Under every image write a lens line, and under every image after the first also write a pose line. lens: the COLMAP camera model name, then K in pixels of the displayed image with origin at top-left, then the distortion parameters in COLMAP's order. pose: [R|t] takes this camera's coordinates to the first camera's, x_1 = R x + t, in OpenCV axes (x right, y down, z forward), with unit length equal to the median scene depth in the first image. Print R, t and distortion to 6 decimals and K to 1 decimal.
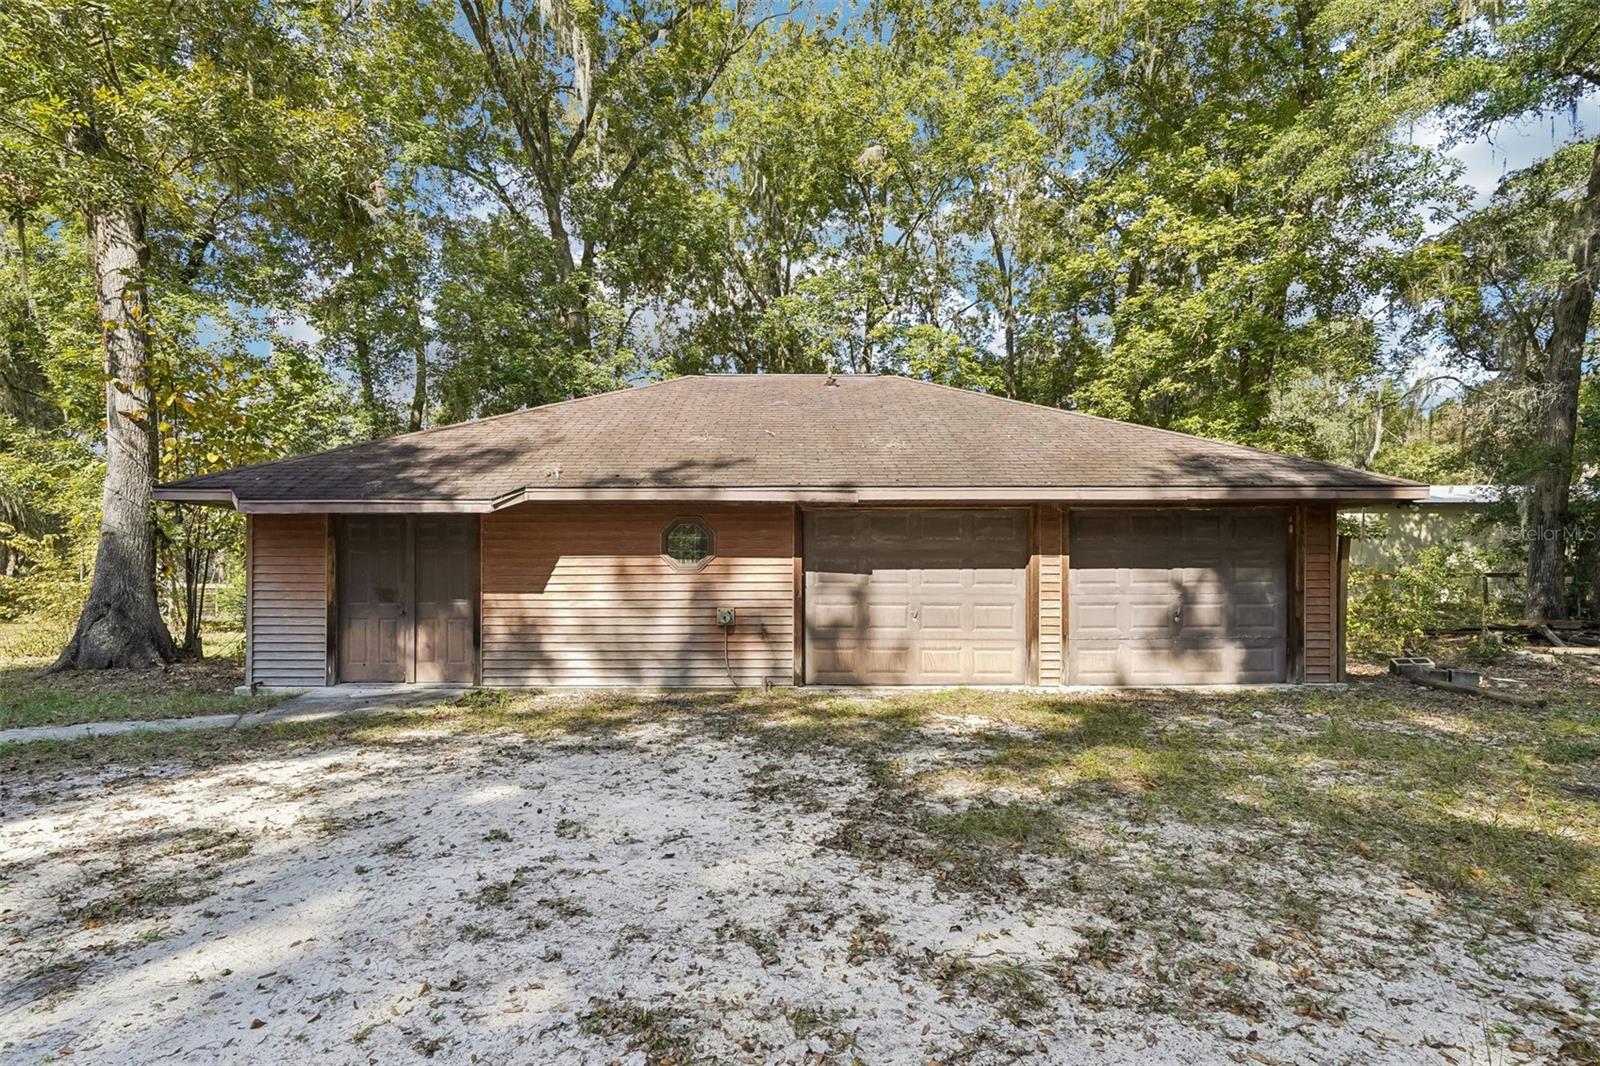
lens RADIAL K [[749.3, 0, 748.7], [0, 749.3, 594.3], [0, 0, 1]] dist [-0.010478, 0.003398]
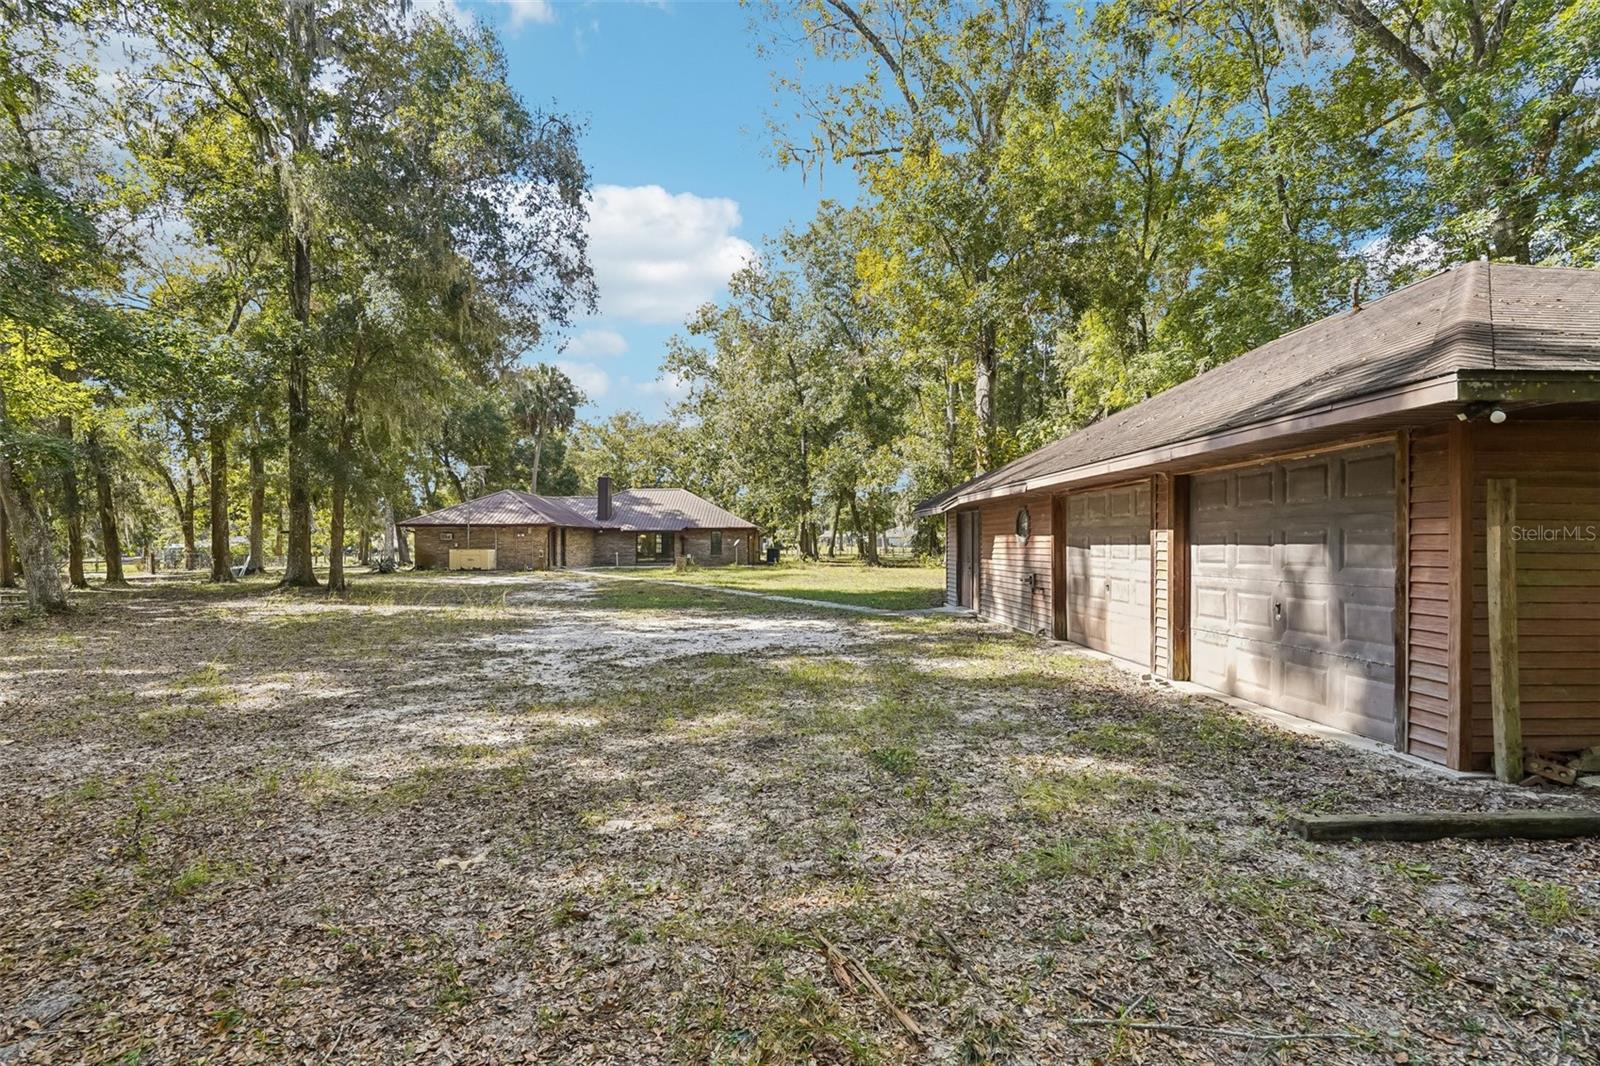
lens RADIAL K [[749.3, 0, 800.3], [0, 749.3, 538.9], [0, 0, 1]] dist [-0.010478, 0.003398]
pose [[0.043880, -0.005476, -0.999022, 1.266054], [-0.023291, 0.999708, -0.006503, -0.025319], [0.998765, 0.023554, 0.043740, 0.530805]]
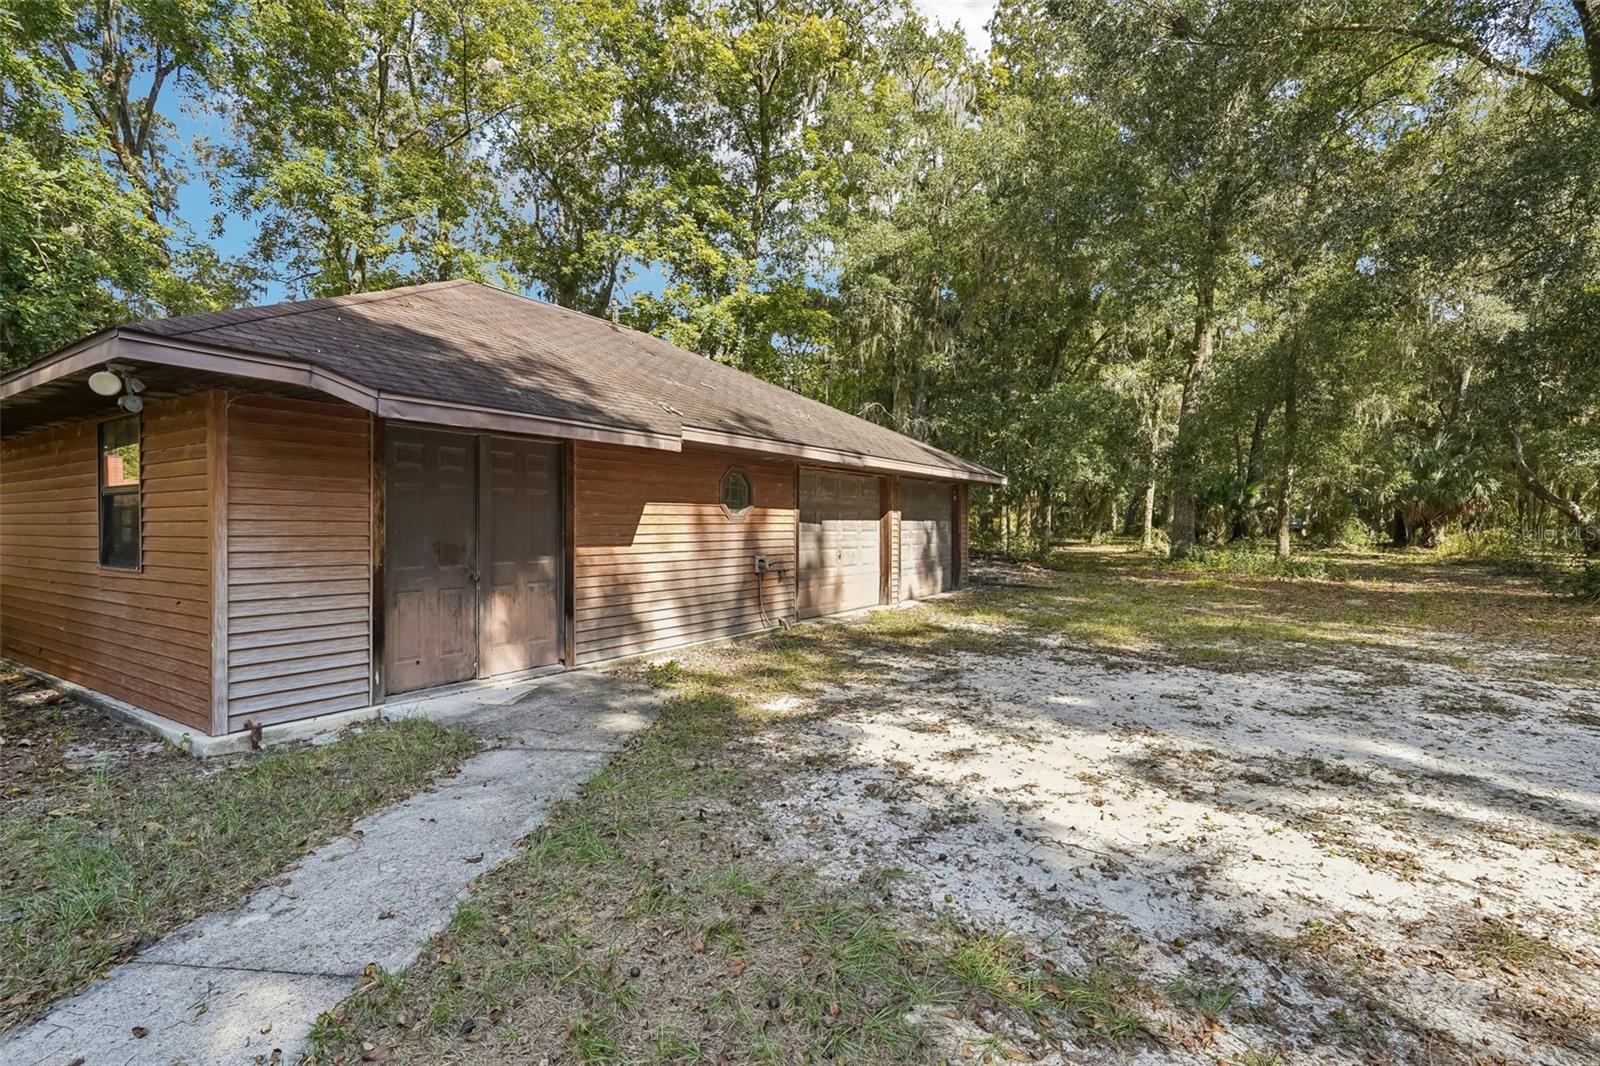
lens RADIAL K [[749.3, 0, 803.3], [0, 749.3, 523.9], [0, 0, 1]] dist [-0.010478, 0.003398]
pose [[0.546747, 0.001794, 0.837296, -0.883190], [0.015186, 0.999812, -0.012058, -0.012583], [-0.837160, 0.019307, 0.546617, 0.370154]]
